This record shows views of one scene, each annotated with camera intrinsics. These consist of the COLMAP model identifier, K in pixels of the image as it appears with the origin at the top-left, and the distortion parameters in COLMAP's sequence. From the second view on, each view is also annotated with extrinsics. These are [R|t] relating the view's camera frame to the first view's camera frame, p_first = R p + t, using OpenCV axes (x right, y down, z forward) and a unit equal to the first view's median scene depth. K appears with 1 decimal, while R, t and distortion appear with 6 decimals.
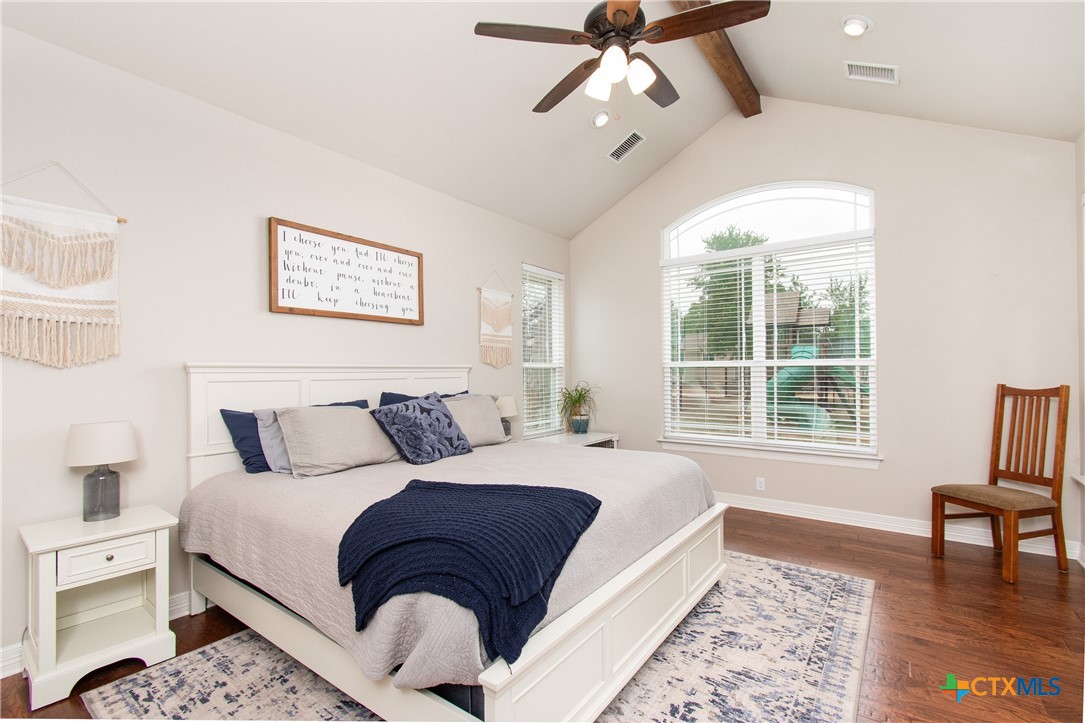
lens RADIAL K [[492.7, 0, 542.5], [0, 492.7, 361.5], [0, 0, 1]] dist [0.000614, -0.000110]
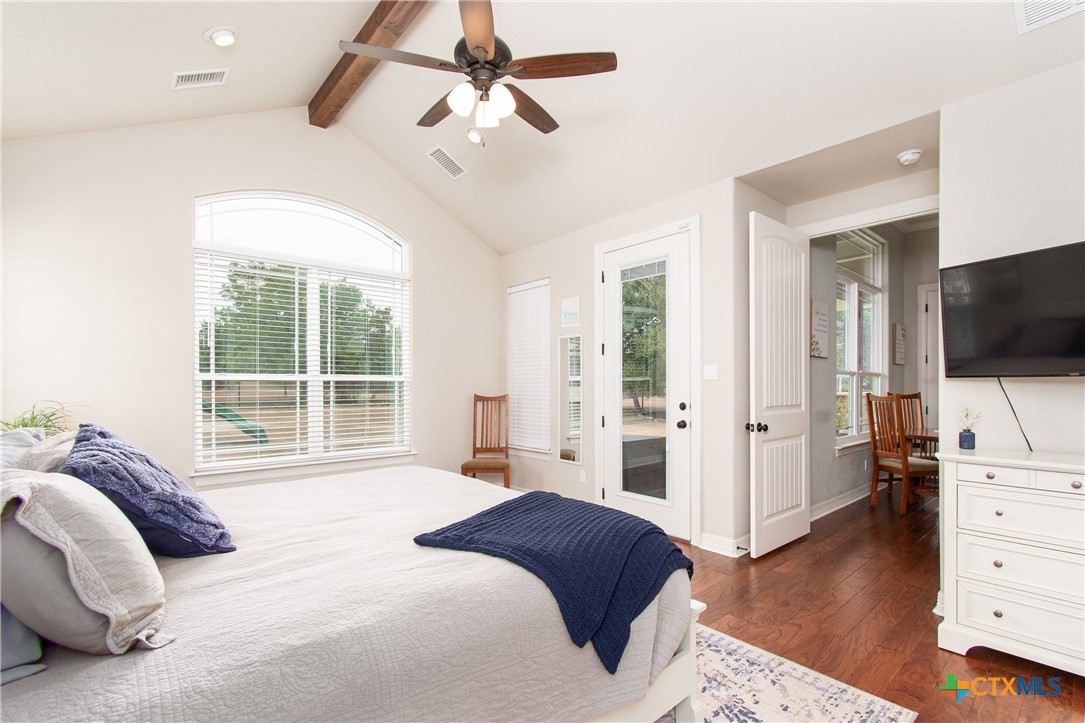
lens RADIAL K [[488.2, 0, 560.8], [0, 488.2, 383.7], [0, 0, 1]] dist [0.000385, 0.000031]
pose [[0.196079, 0.007579, 0.980559, -0.433350], [-0.020788, 0.999778, -0.003571, 0.009208], [-0.980368, -0.019683, 0.196192, 0.324900]]
